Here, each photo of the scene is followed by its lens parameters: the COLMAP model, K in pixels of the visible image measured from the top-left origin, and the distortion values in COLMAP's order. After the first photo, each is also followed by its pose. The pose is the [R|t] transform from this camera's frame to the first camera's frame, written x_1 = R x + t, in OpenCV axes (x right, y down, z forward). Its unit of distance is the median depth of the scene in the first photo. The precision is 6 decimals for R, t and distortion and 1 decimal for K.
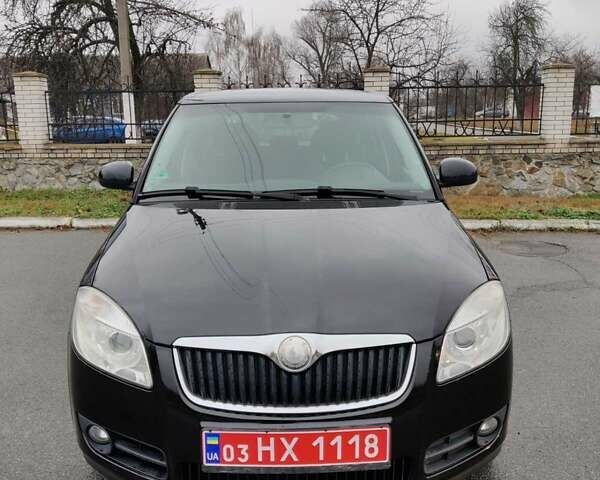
lens RADIAL K [[630.4, 0, 303.5], [0, 630.4, 234.1], [0, 0, 1]] dist [0.009661, 0.000000]
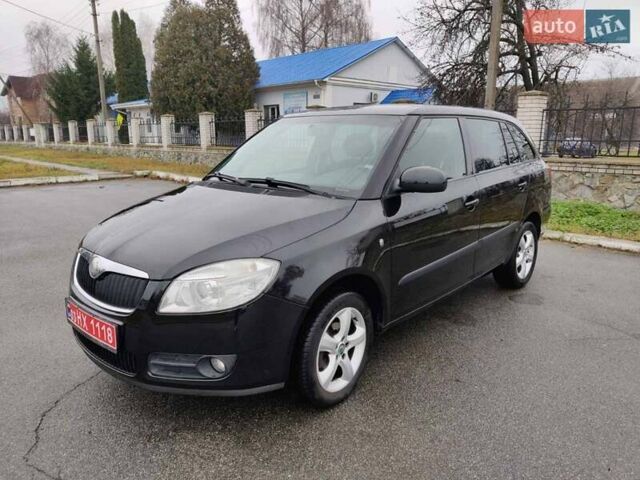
lens RADIAL K [[506.6, 0, 318.4], [0, 506.6, 240.0], [0, 0, 1]] dist [-0.007887, 0.005690]
pose [[0.725312, 0.165792, -0.668158, 1.186252], [-0.149694, 0.985327, 0.081993, -0.068830], [0.671948, 0.040549, 0.739487, 0.387638]]
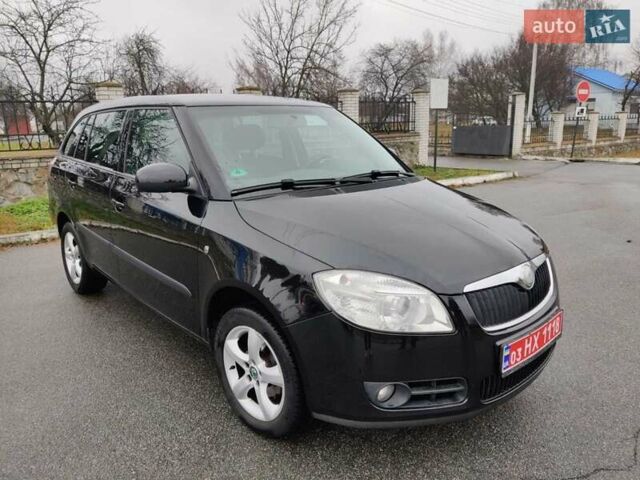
lens RADIAL K [[506.6, 0, 323.8], [0, 506.6, 238.5], [0, 0, 1]] dist [-0.007887, 0.005690]
pose [[0.754903, -0.150695, 0.638288, -1.010308], [0.133837, 0.988161, 0.075009, -0.041591], [-0.642035, 0.028803, 0.766134, 0.387539]]
